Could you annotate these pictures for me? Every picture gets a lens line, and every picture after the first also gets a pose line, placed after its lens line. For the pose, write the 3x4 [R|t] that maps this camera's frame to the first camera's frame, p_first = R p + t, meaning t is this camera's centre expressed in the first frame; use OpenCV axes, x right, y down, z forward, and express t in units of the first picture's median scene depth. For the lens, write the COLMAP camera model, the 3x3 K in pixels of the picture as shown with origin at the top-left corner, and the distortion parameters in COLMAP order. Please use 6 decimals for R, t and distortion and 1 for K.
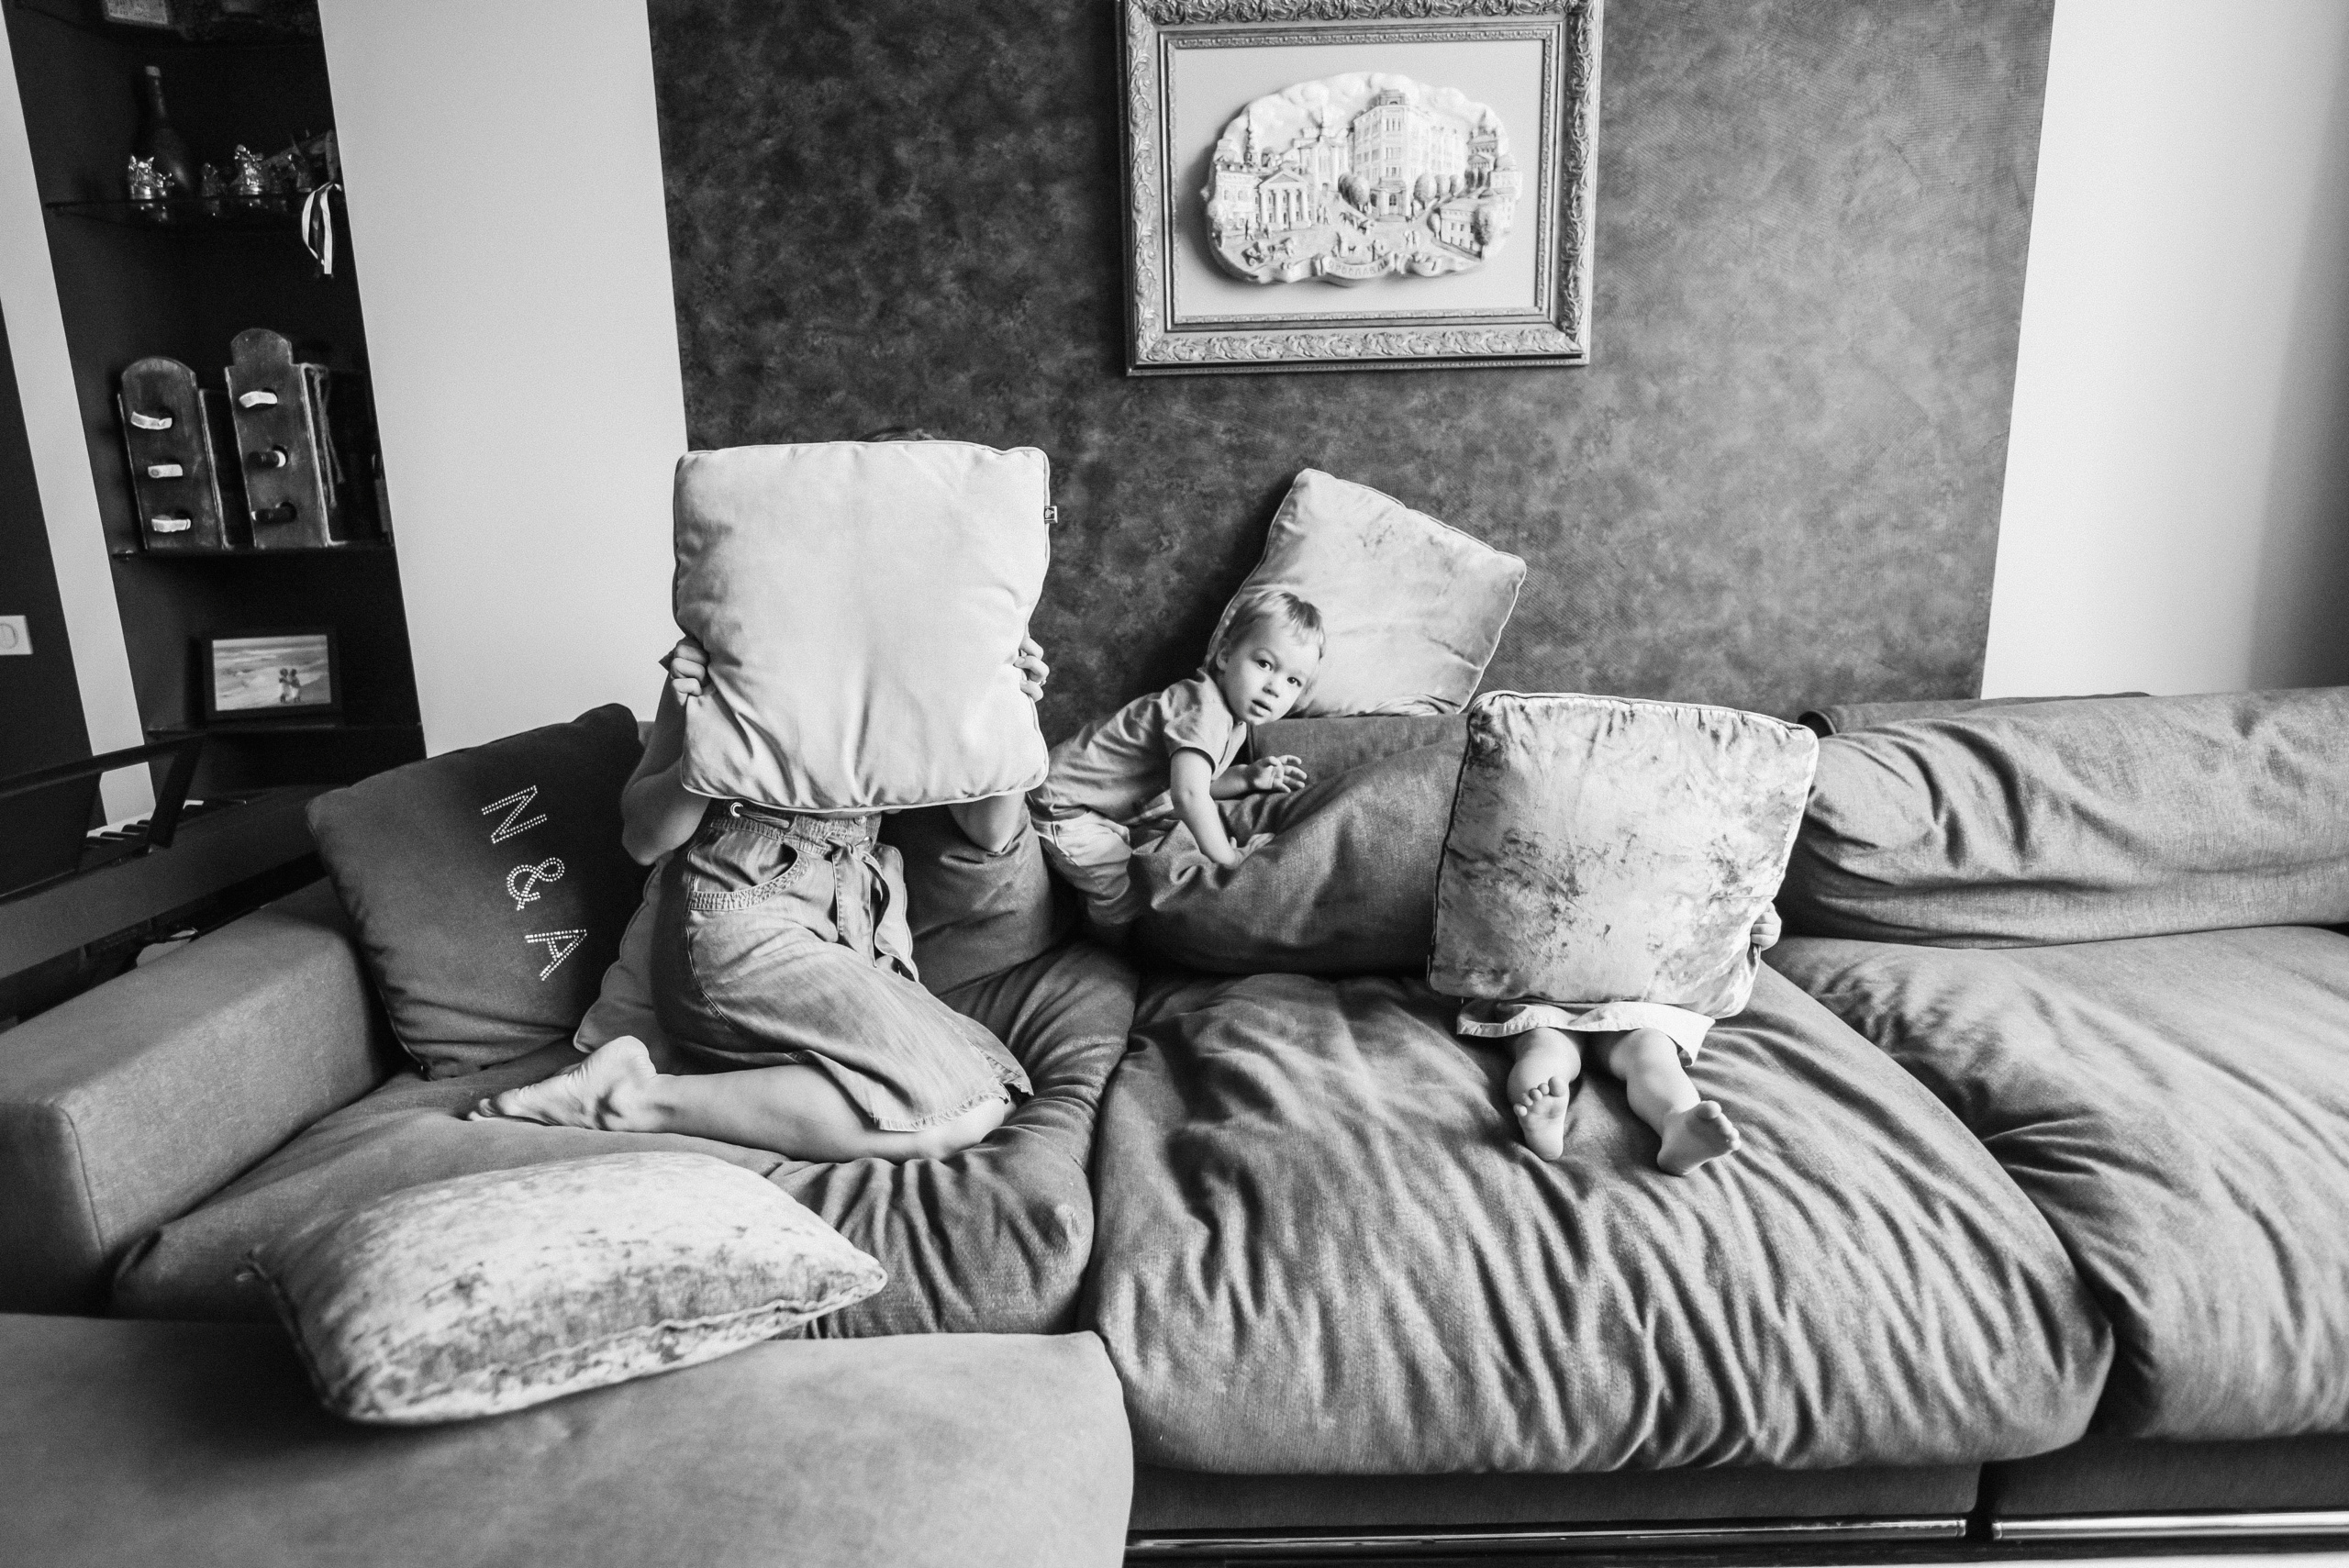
lens RADIAL K [[1361.4, 0, 1178.0], [0, 1361.4, 787.1], [0, 0, 1]] dist [-0.034827, 0.013921]
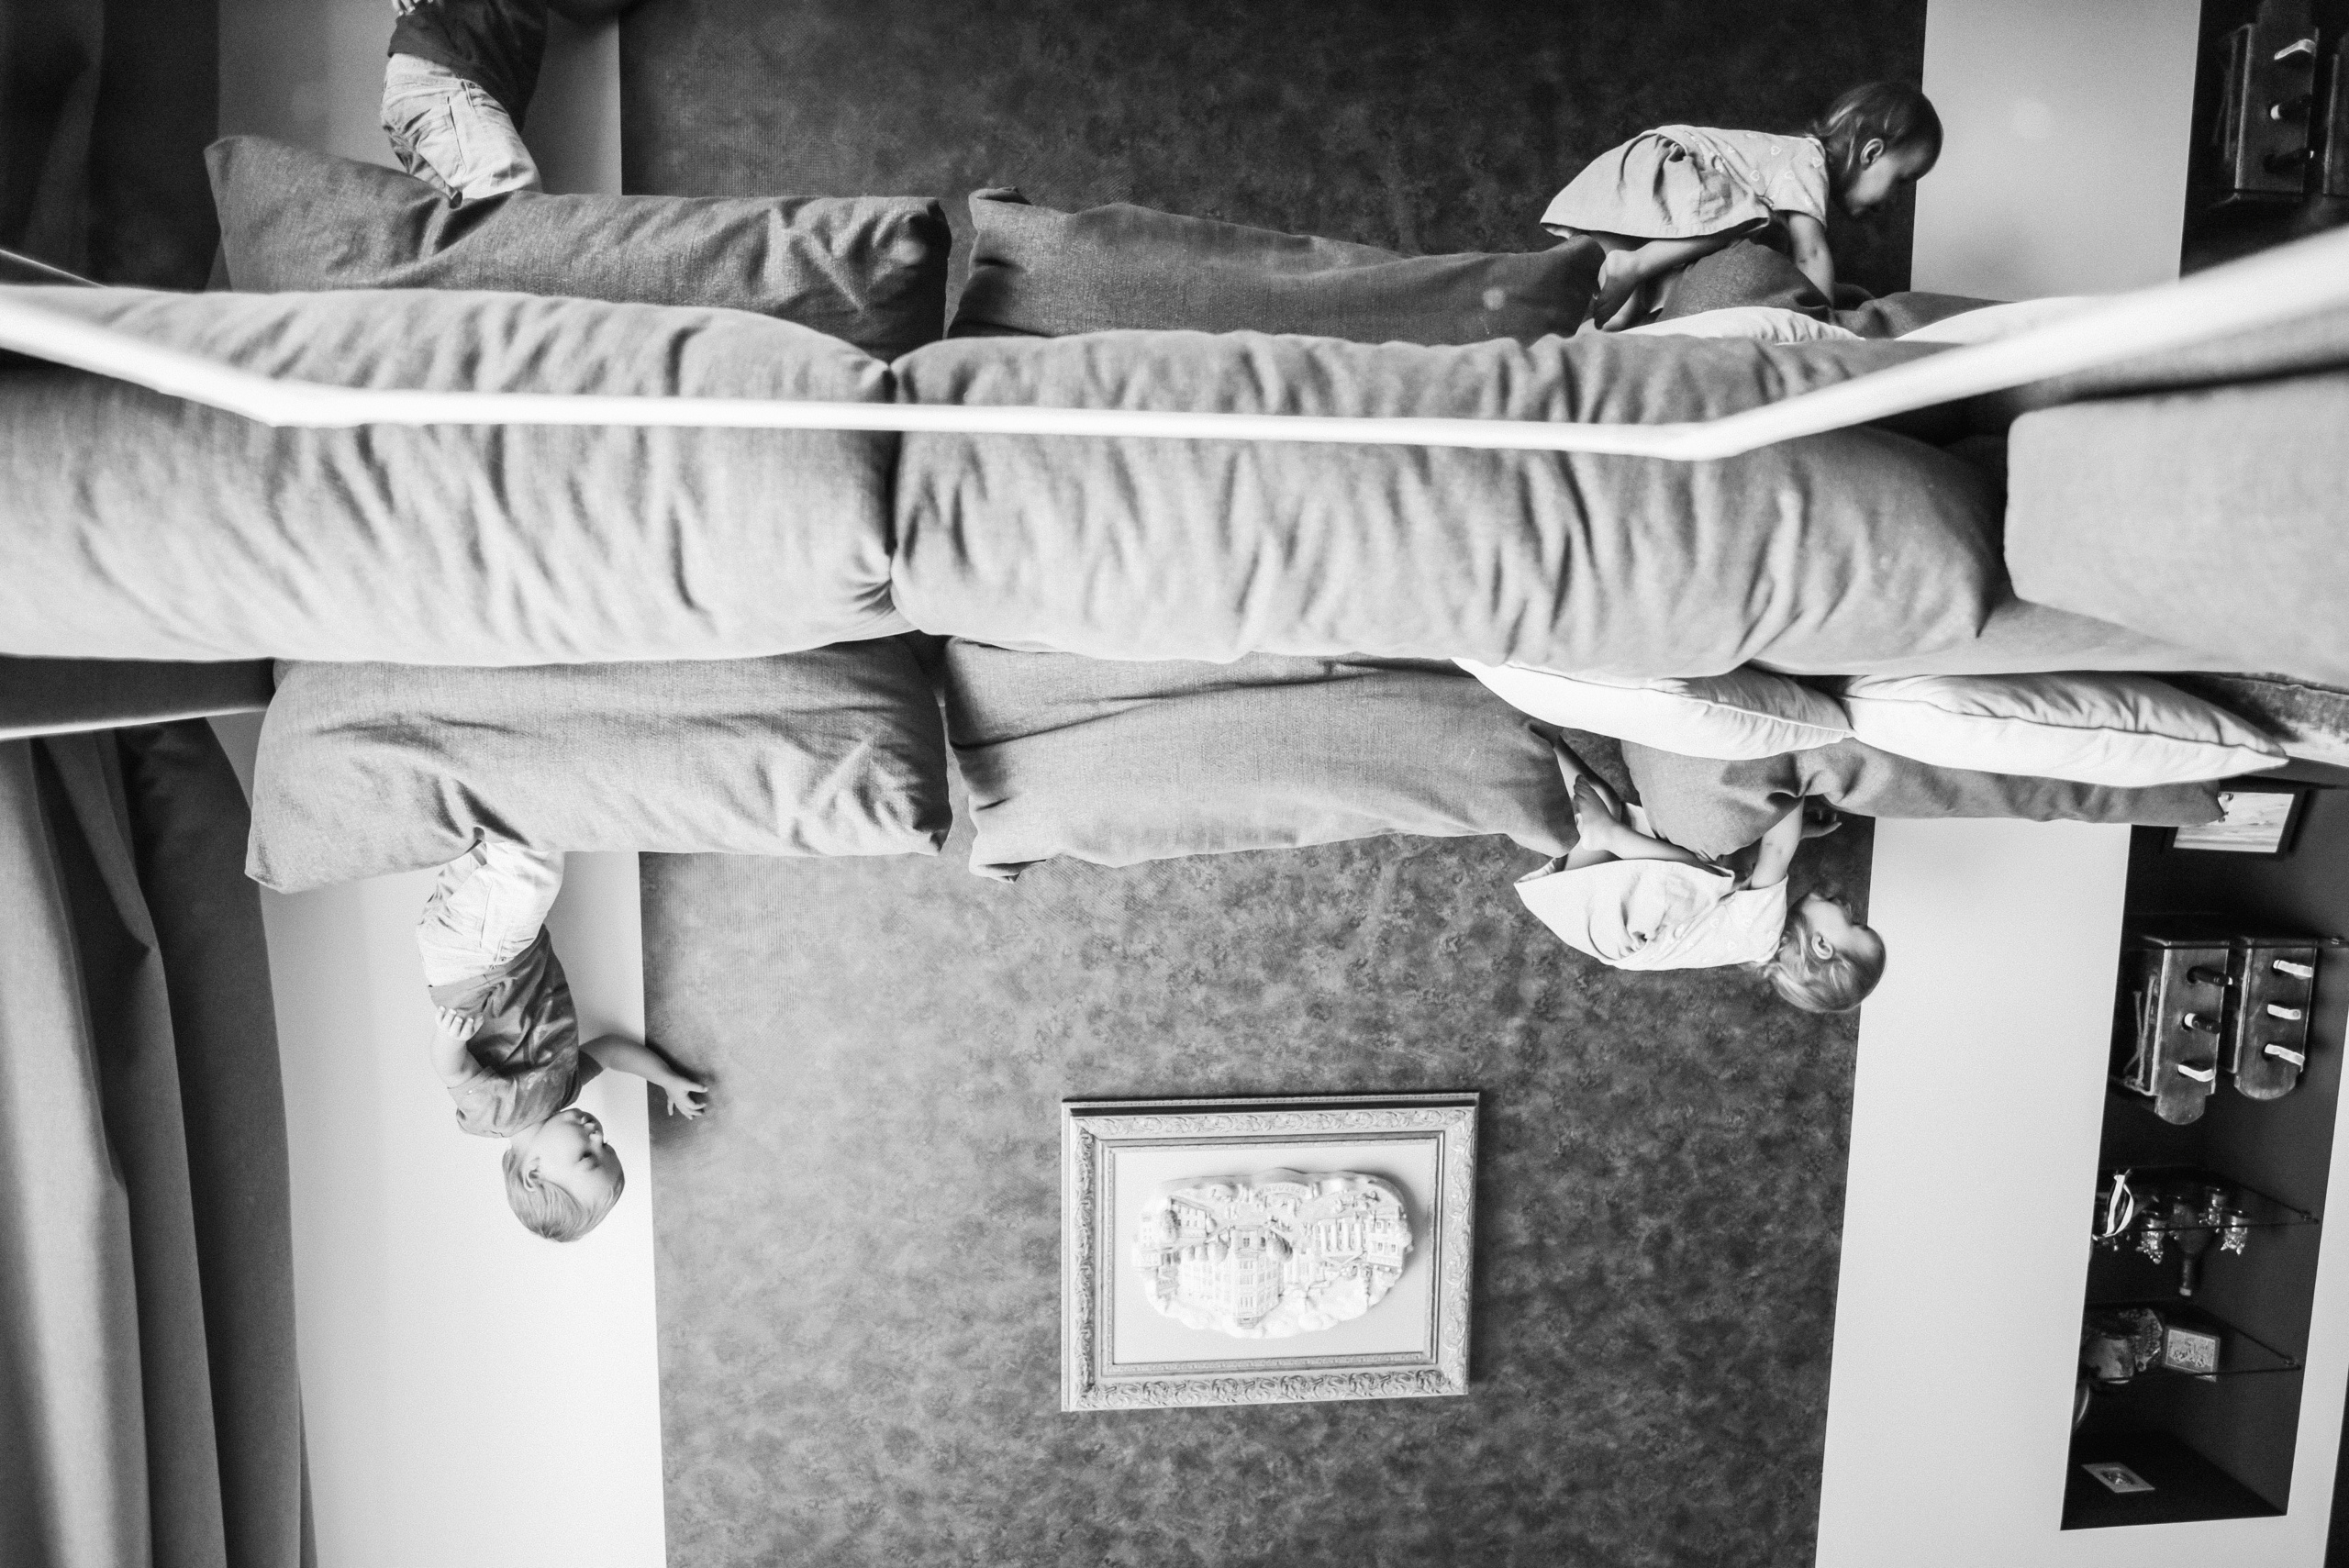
lens RADIAL K [[1361.4, 0, 1176.7], [0, 1361.4, 790.7], [0, 0, 1]] dist [-0.034827, 0.013921]
pose [[-0.995543, -0.025607, -0.090764, 0.317913], [0.054595, -0.941249, -0.333271, 0.288616], [-0.076897, -0.336741, 0.938452, 0.059895]]
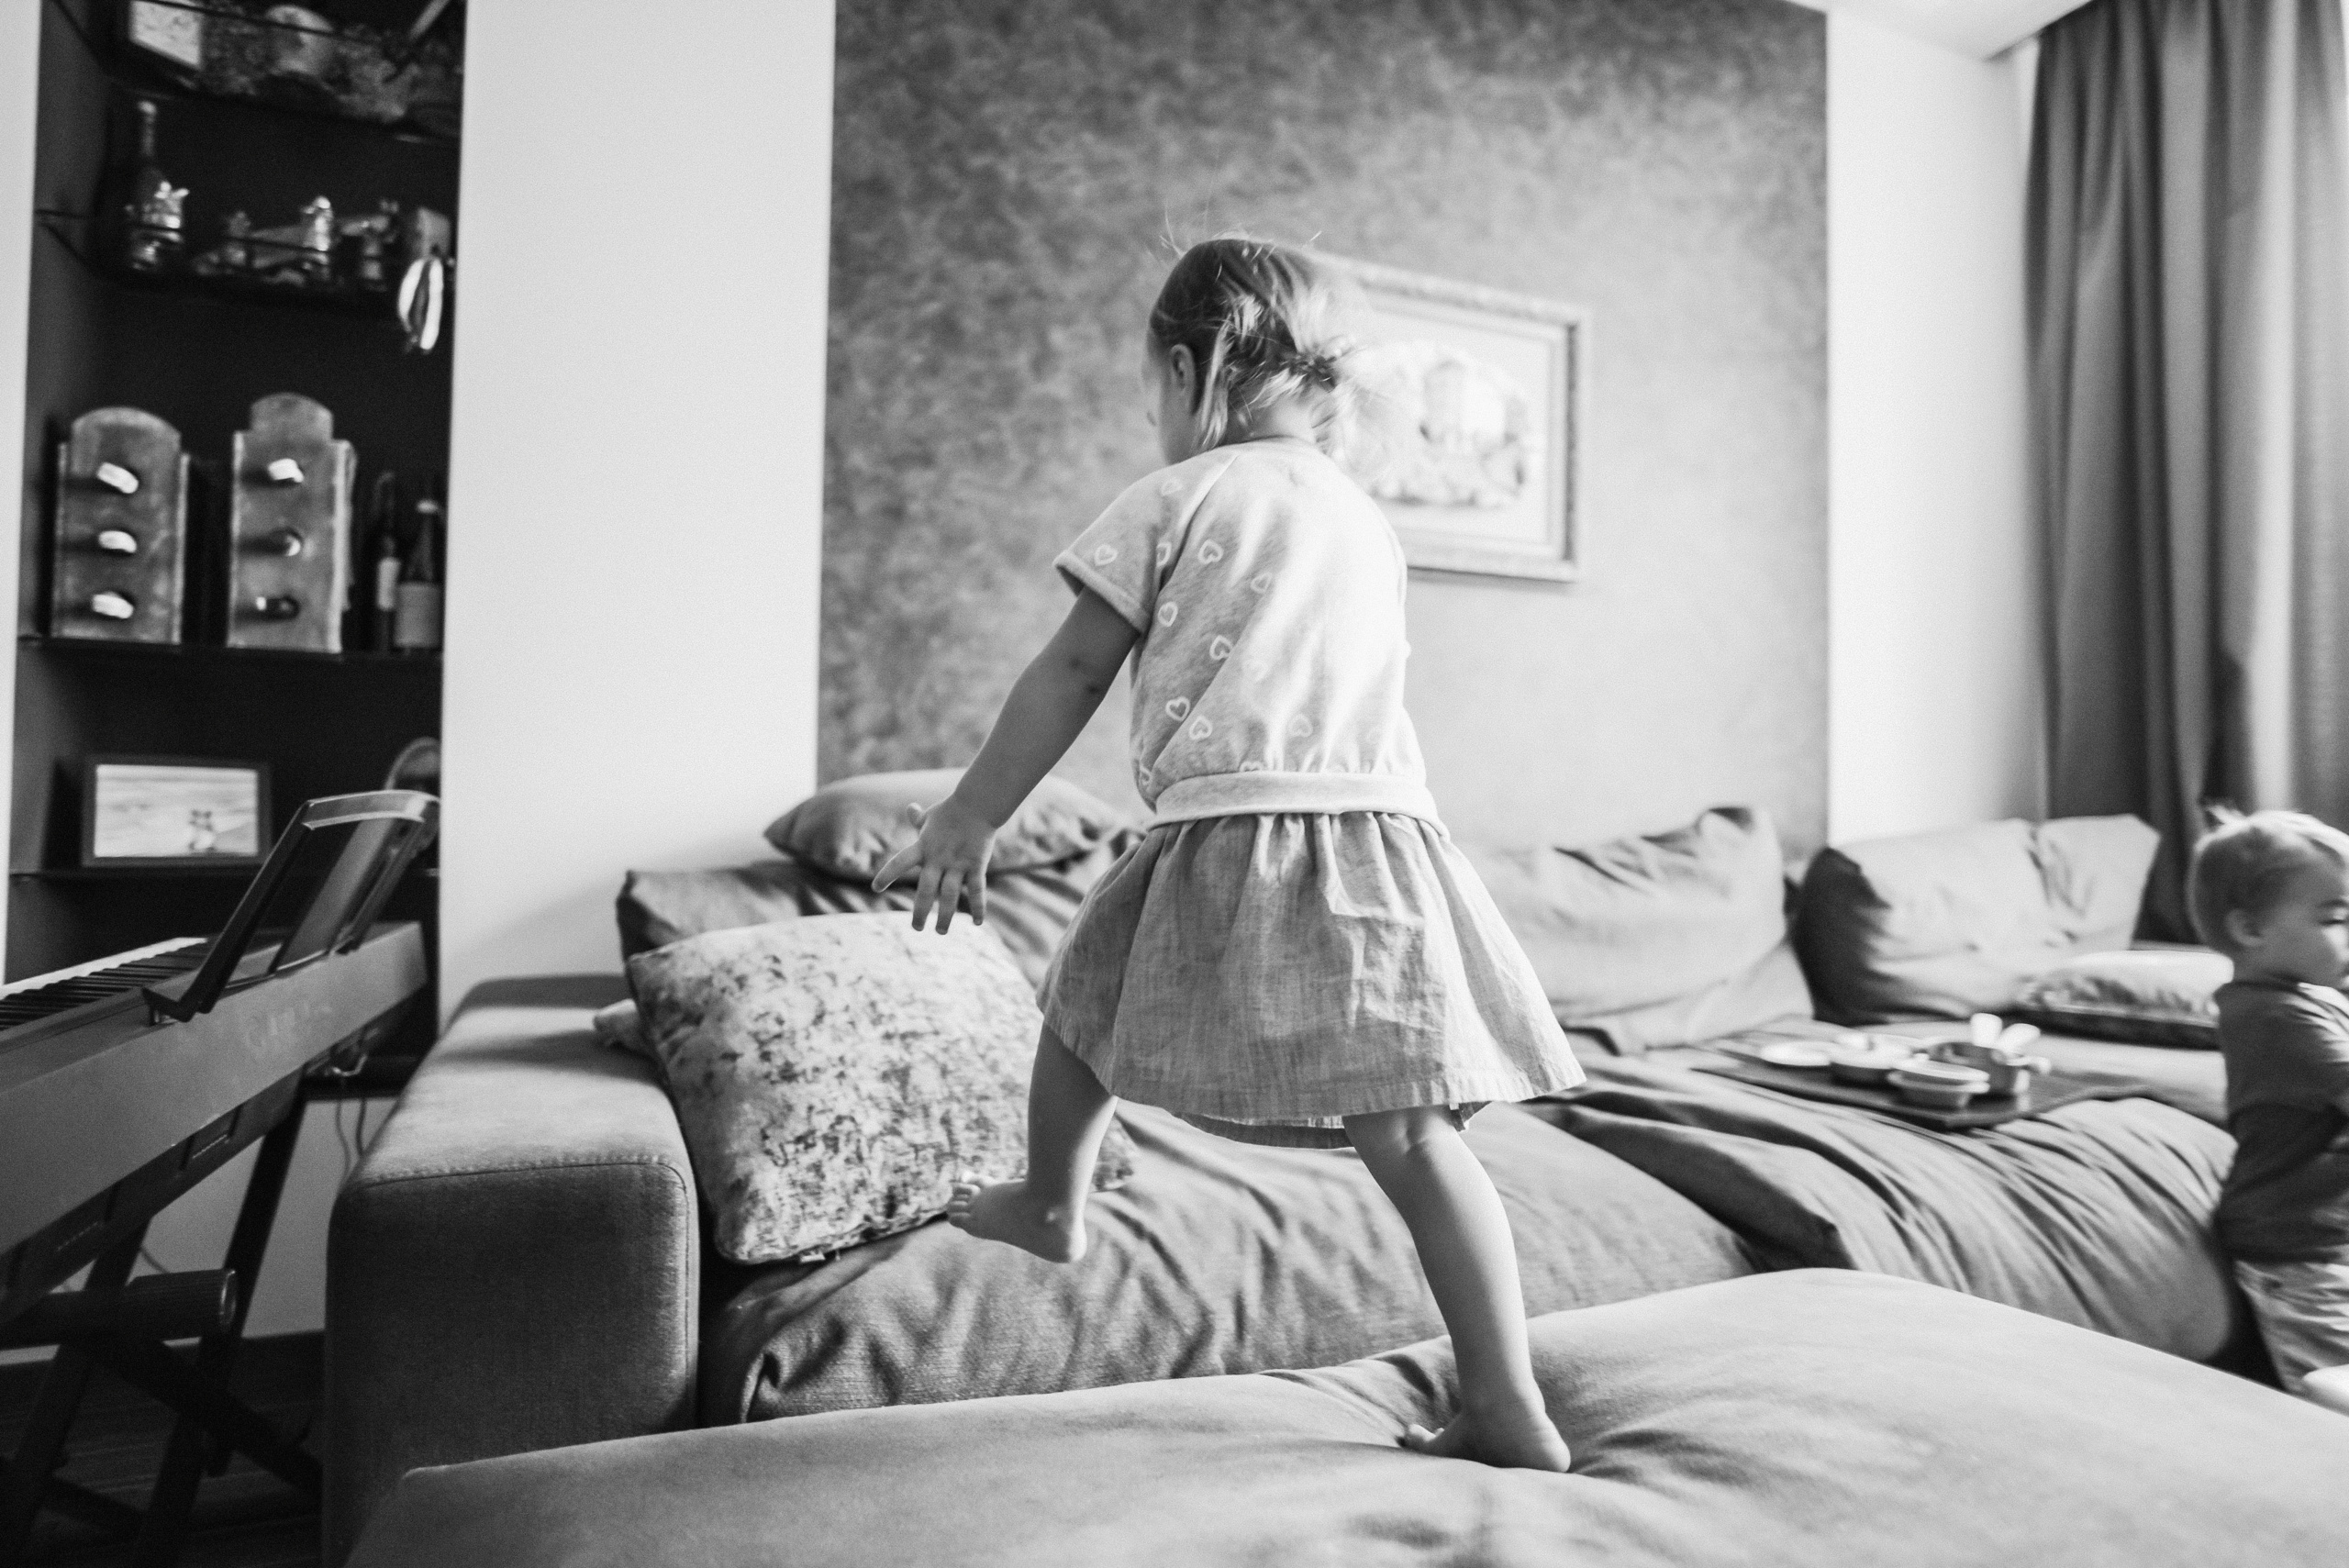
lens RADIAL K [[1361.4, 0, 1172.9], [0, 1361.4, 773.2], [0, 0, 1]] dist [-0.034827, 0.013921]
pose [[0.917963, 0.048085, 0.393741, -0.514627], [0.053469, 0.968566, -0.242942, 0.126479], [-0.393046, 0.244065, 0.886536, 0.094895]]
